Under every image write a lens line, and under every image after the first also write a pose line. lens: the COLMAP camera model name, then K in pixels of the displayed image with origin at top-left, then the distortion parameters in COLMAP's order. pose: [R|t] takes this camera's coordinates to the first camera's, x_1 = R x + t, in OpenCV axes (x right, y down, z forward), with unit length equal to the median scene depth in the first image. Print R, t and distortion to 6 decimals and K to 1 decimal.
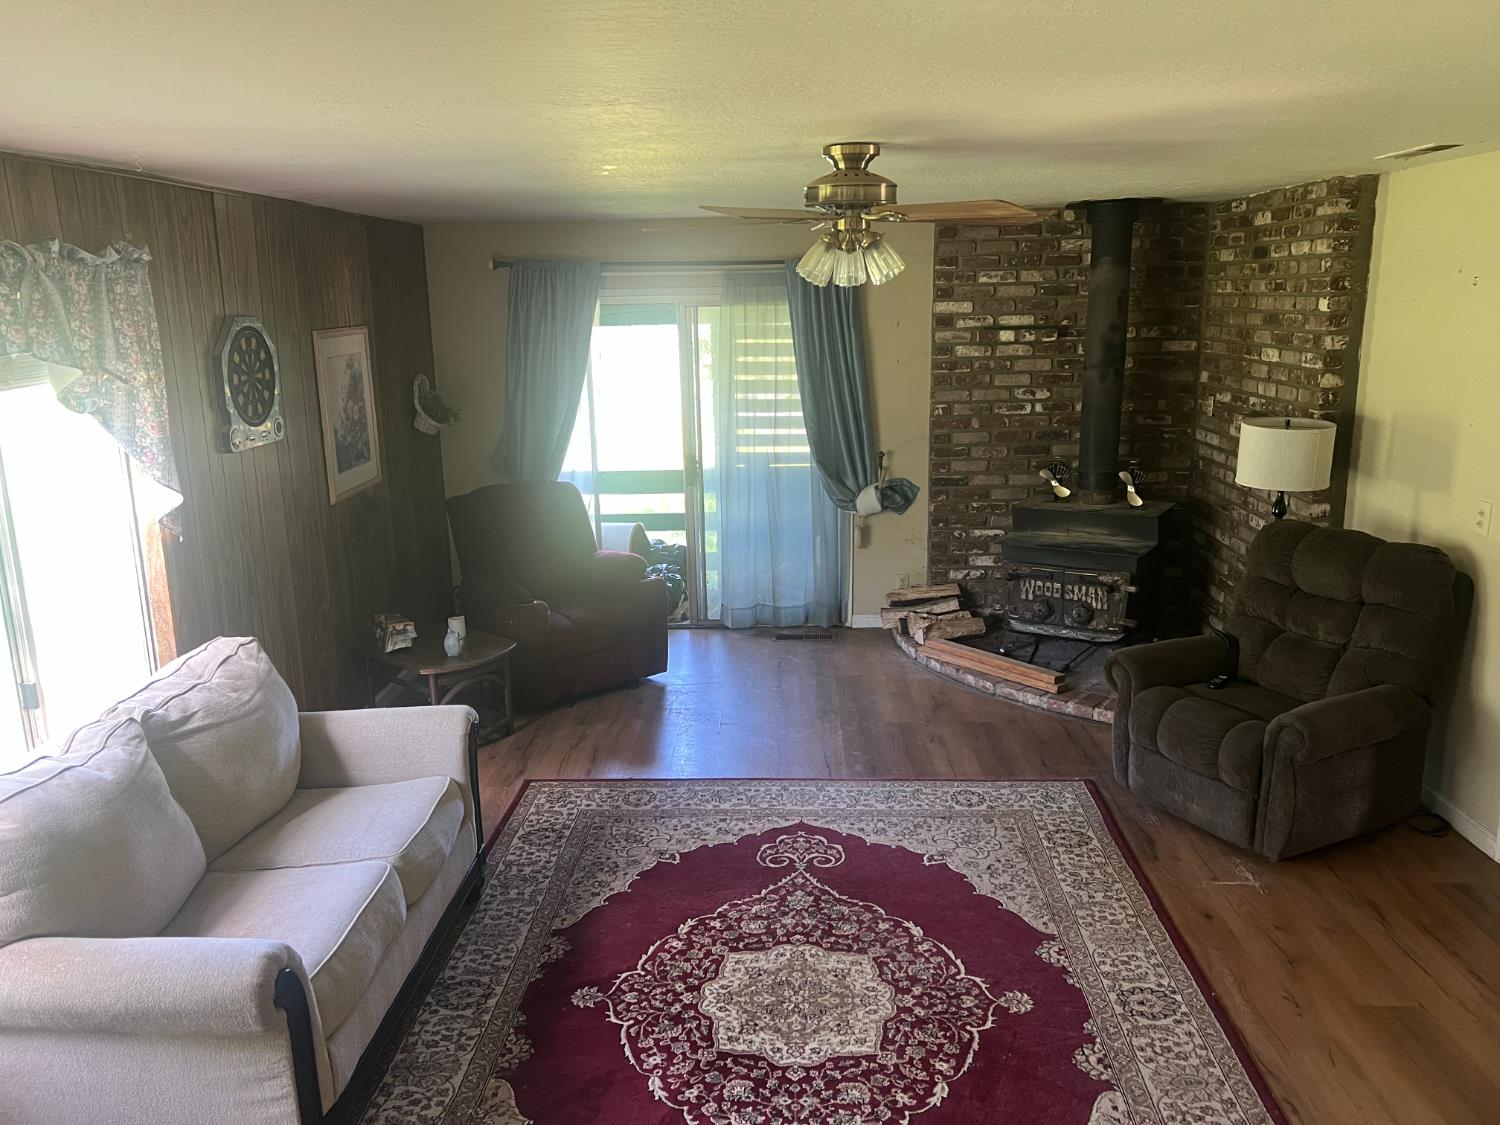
lens RADIAL K [[1136.7, 0, 742.9], [0, 1136.7, 568.3], [0, 0, 1]] dist [0.059779, -0.054977]
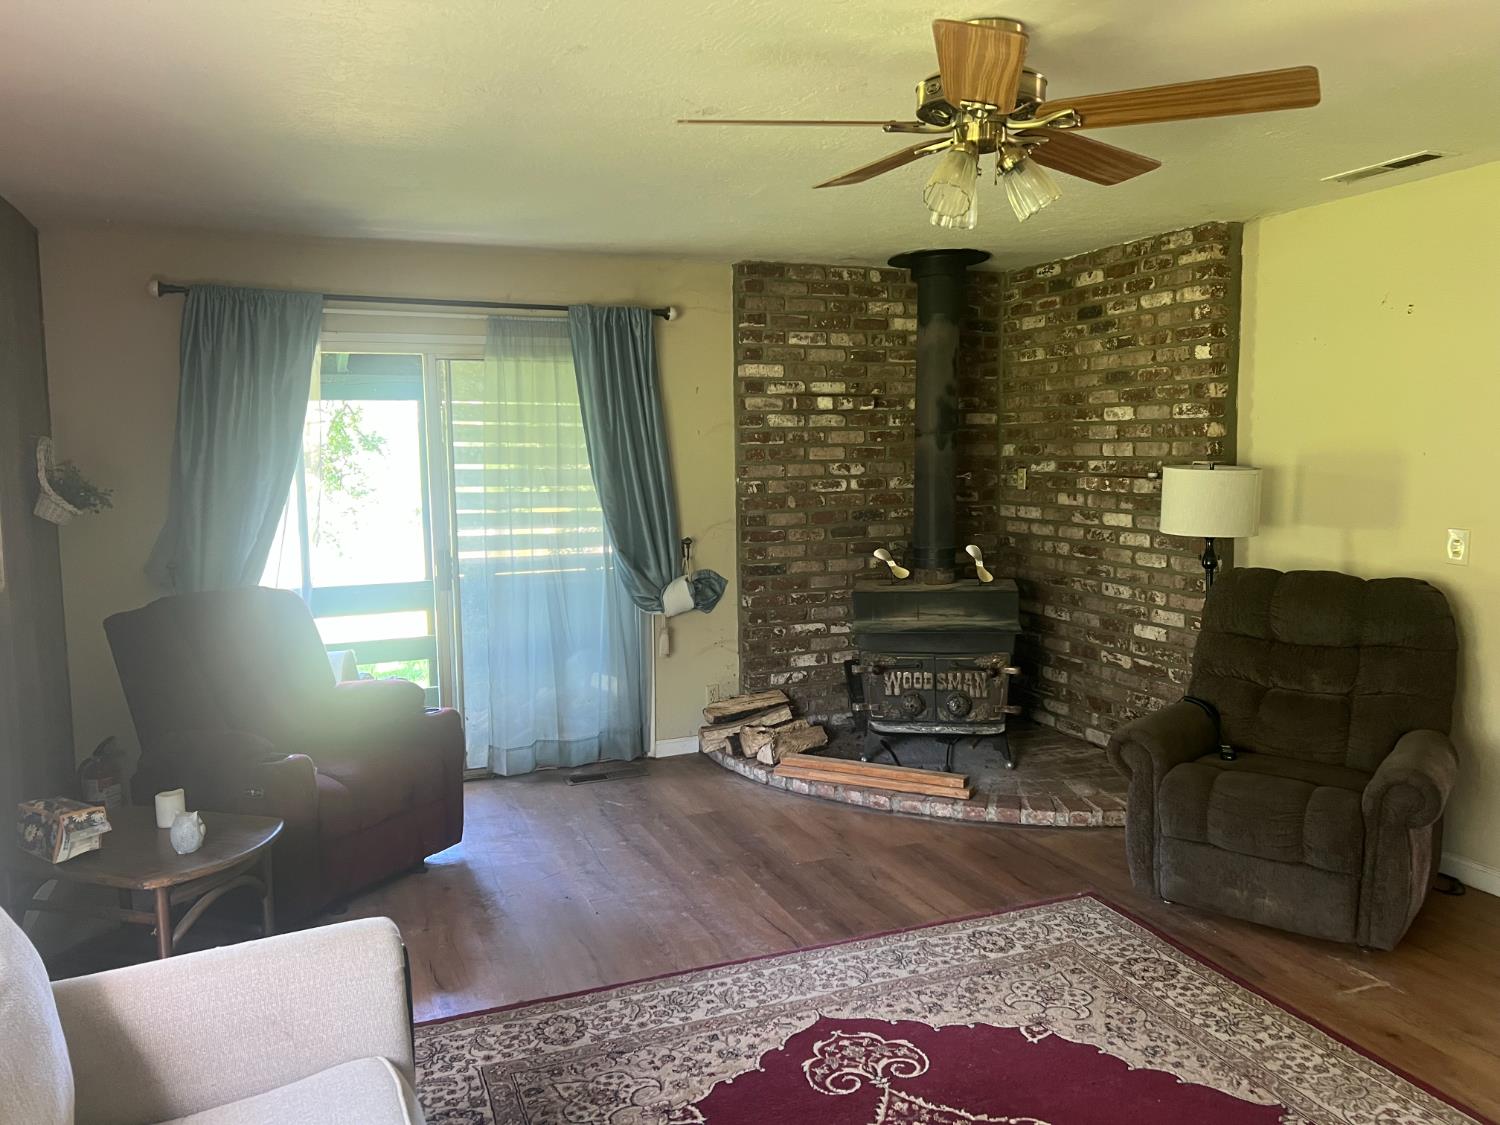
lens RADIAL K [[1136.7, 0, 756.4], [0, 1136.7, 556.5], [0, 0, 1]] dist [0.059779, -0.054977]
pose [[0.909630, -0.032294, 0.414162, -0.208146], [0.091834, 0.987940, -0.124662, 0.022648], [-0.405141, 0.151431, 0.901626, 0.269092]]
